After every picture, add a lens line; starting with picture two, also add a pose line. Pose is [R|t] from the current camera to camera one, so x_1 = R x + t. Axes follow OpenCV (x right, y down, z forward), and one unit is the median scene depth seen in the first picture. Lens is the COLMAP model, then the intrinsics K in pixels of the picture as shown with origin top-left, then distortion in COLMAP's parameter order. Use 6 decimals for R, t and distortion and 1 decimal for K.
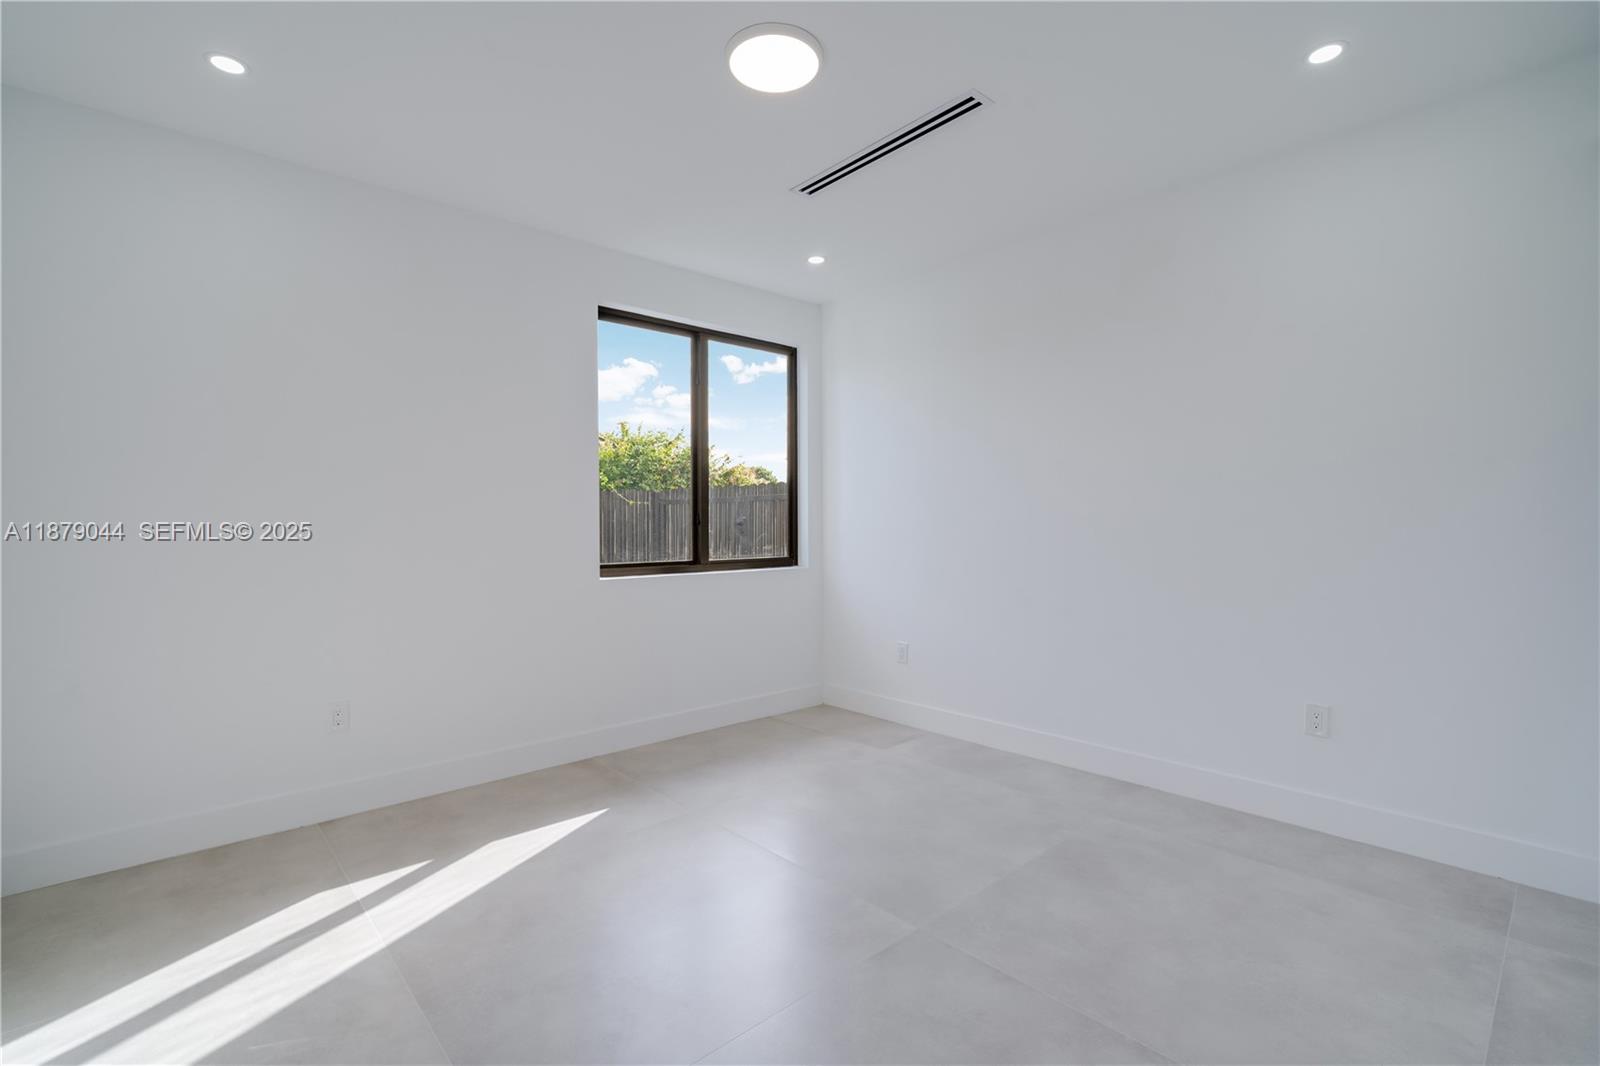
lens RADIAL K [[706.0, 0, 787.5], [0, 706.0, 536.9], [0, 0, 1]] dist [-0.005160, 0.002477]
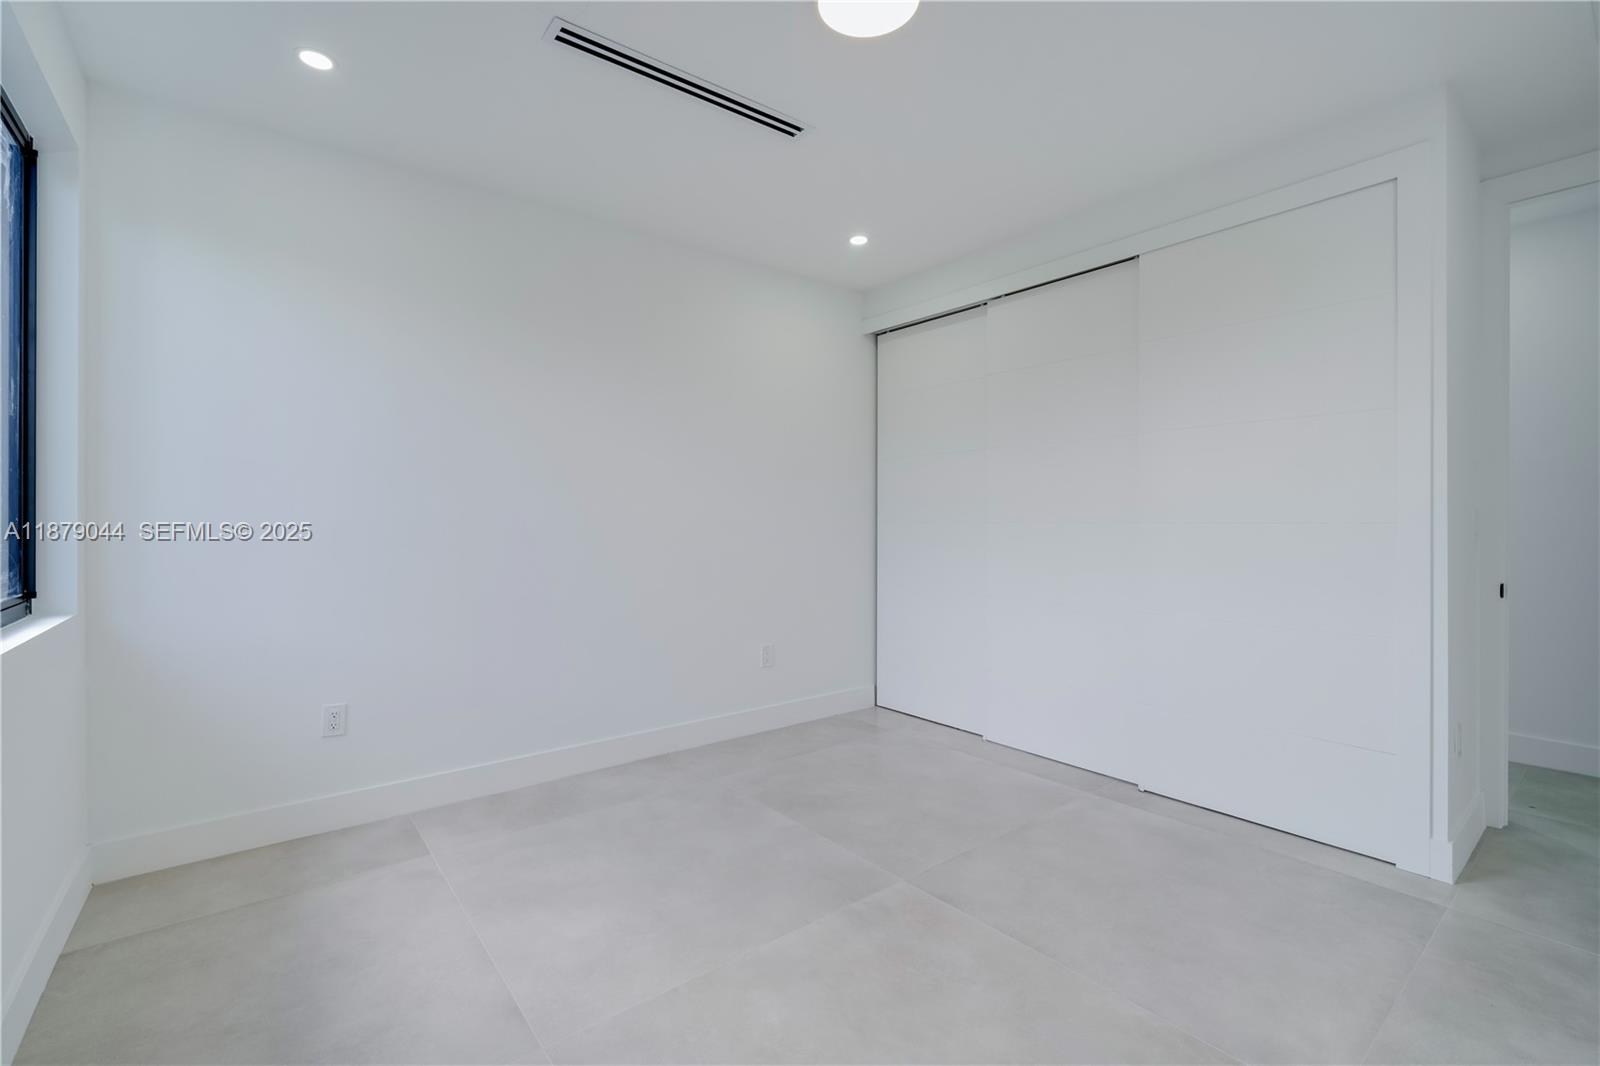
lens RADIAL K [[706.0, 0, 792.0], [0, 706.0, 525.9], [0, 0, 1]] dist [-0.005160, 0.002477]
pose [[0.049312, 0.010007, 0.998733, -0.493529], [0.018920, 0.999761, -0.010952, 0.001059], [-0.998604, 0.019436, 0.049111, 0.577233]]
